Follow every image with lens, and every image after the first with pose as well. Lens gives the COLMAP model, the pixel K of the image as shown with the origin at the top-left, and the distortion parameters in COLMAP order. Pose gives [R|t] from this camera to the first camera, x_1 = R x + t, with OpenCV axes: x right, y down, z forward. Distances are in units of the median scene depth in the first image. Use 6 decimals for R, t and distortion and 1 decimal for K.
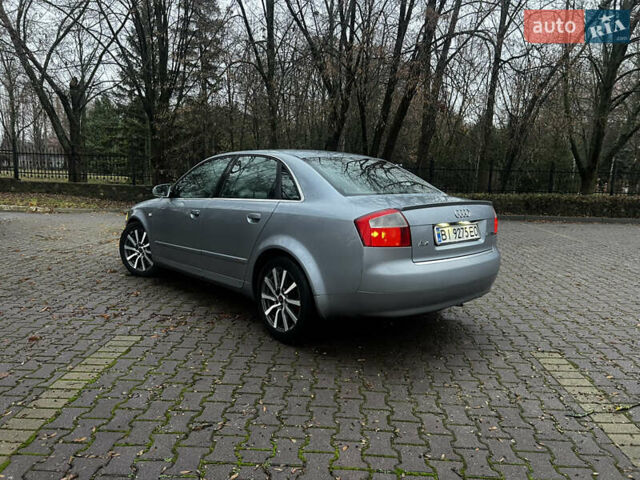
lens RADIAL K [[482.1, 0, 320.1], [0, 482.1, 236.7], [0, 0, 1]] dist [0.073552, -0.071967]
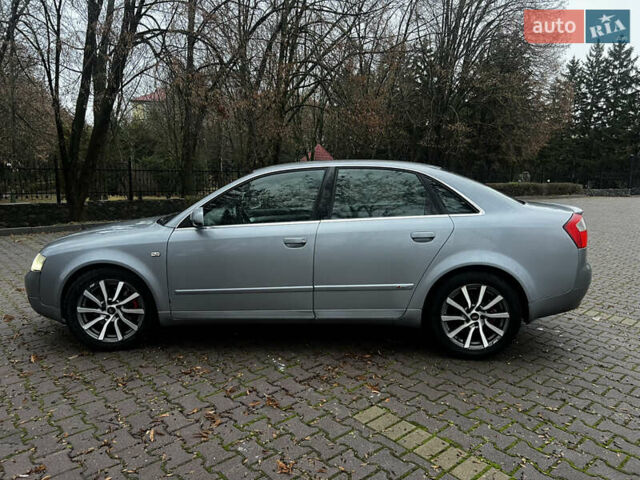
lens RADIAL K [[482.1, 0, 320.1], [0, 482.1, 236.7], [0, 0, 1]] dist [0.073552, -0.071967]
pose [[0.700746, -0.114198, 0.704212, -0.765623], [0.110876, 0.992544, 0.050624, -0.089933], [-0.704742, 0.042606, 0.708183, 0.409689]]
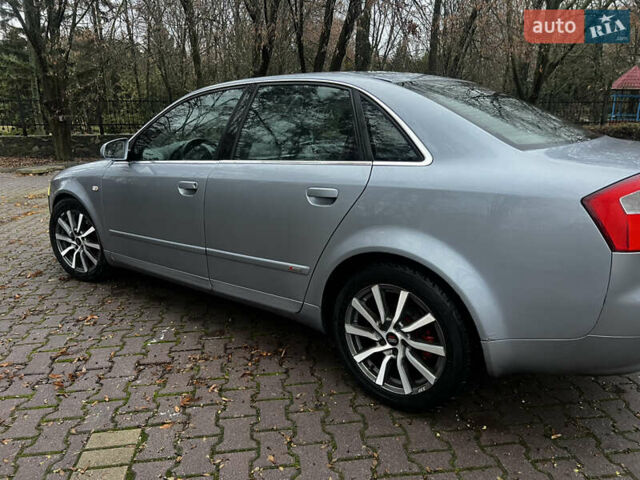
lens RADIAL K [[482.1, 0, 320.1], [0, 482.1, 236.7], [0, 0, 1]] dist [0.073552, -0.071967]
pose [[0.982975, -0.078076, 0.166324, -0.197747], [0.057626, 0.990555, 0.124419, -0.051882], [-0.174467, -0.112717, 0.978190, 0.369999]]
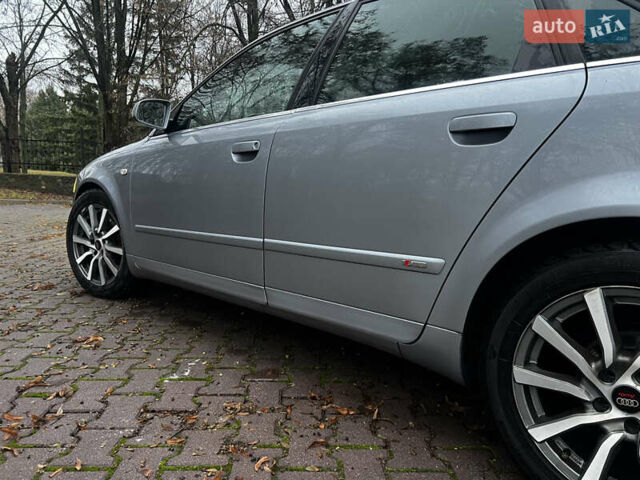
lens RADIAL K [[481.2, 0, 322.1], [0, 481.2, 242.6], [0, 0, 1]] dist [0.071917, -0.074165]
pose [[0.995950, -0.001753, 0.089889, -0.225336], [0.001607, 0.999997, 0.001697, 0.029196], [-0.089891, -0.001545, 0.995950, 0.575832]]
